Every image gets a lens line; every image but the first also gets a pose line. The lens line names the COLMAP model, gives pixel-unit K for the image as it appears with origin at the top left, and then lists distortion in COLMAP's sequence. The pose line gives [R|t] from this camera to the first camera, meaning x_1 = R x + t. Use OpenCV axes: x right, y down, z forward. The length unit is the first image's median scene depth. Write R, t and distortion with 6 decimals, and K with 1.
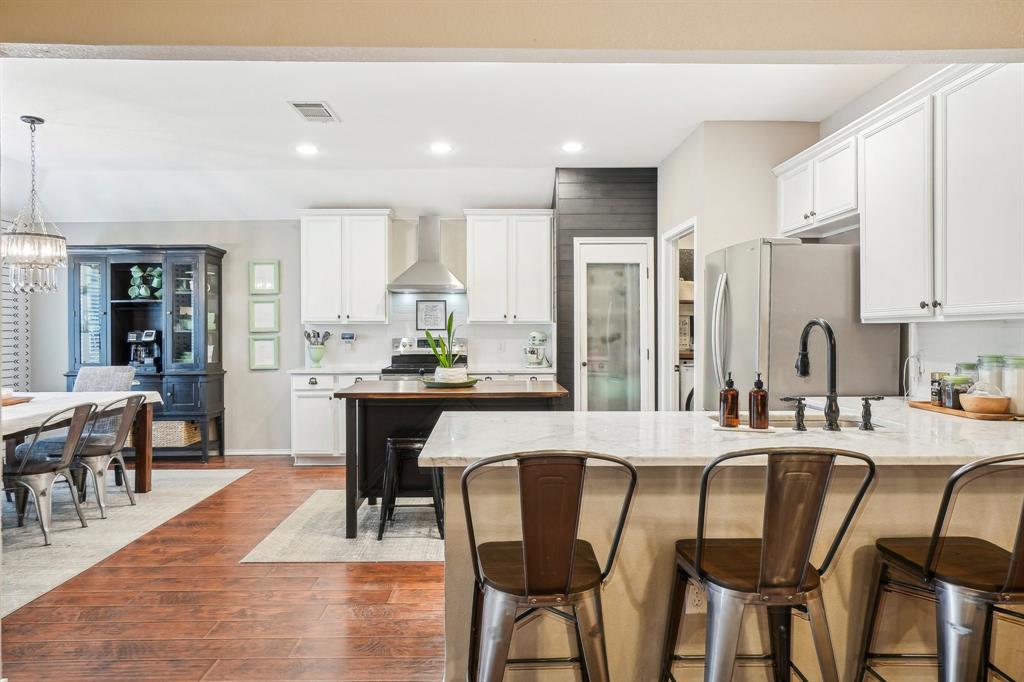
lens RADIAL K [[655.6, 0, 511.8], [0, 655.6, 337.0], [0, 0, 1]] dist [-0.007327, -0.001510]
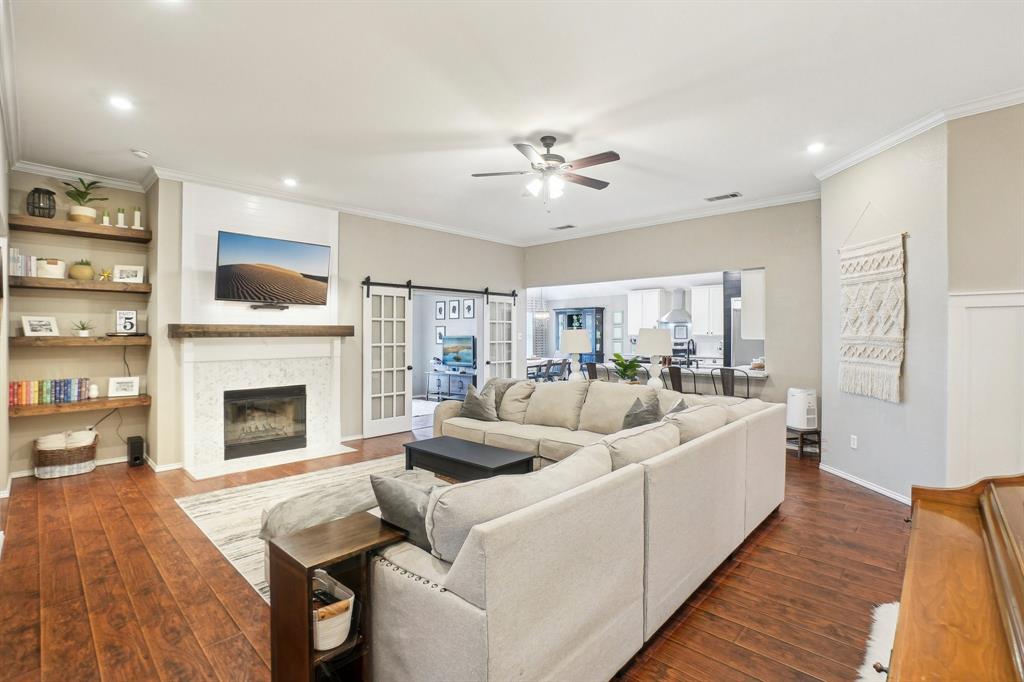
lens RADIAL K [[449.6, 0, 512.6], [0, 449.6, 338.8], [0, 0, 1]] dist [-0.021901, 0.000983]
pose [[0.721452, 0.005607, -0.692441, 0.545528], [-0.010915, 0.999935, -0.003275, 0.000655], [0.692378, 0.009921, 0.721467, -0.545529]]
